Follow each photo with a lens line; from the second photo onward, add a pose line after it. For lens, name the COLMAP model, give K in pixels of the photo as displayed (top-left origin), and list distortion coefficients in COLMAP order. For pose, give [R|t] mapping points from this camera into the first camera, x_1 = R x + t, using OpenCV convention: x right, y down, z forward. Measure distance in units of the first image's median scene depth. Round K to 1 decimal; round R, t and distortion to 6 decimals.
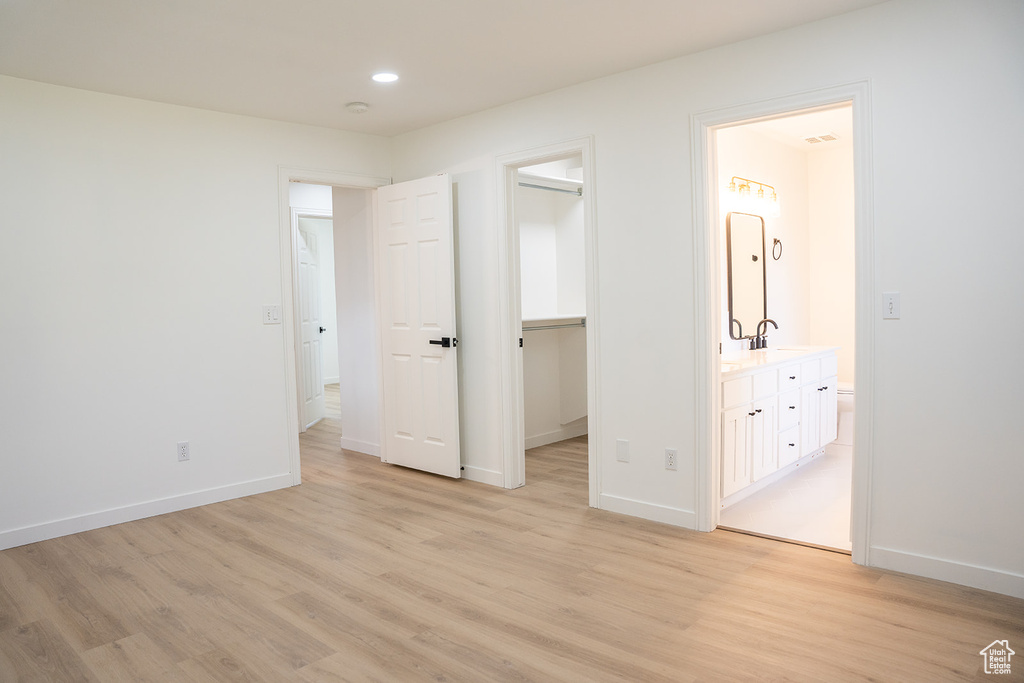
lens RADIAL K [[706.7, 0, 511.4], [0, 706.7, 346.2], [0, 0, 1]] dist [-0.181529, 0.136126]
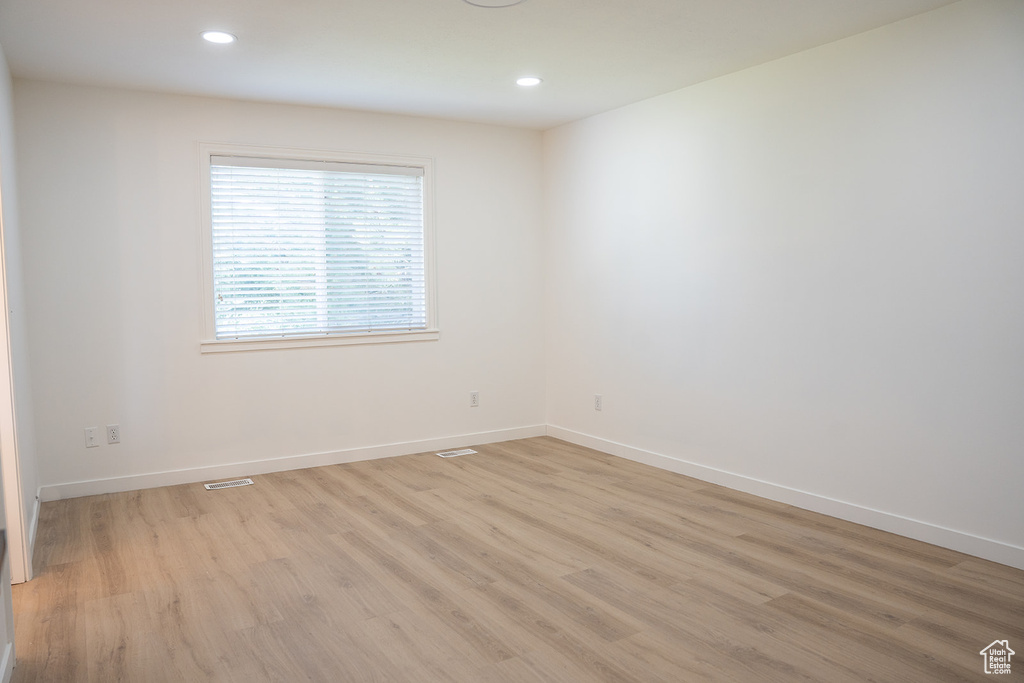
lens RADIAL K [[706.7, 0, 511.4], [0, 706.7, 346.2], [0, 0, 1]] dist [-0.181529, 0.136126]
pose [[-0.966440, 0.015020, 0.256451, -0.414330], [0.052999, 0.988471, 0.141832, -0.105996], [-0.251364, 0.150664, -0.956094, 1.785771]]
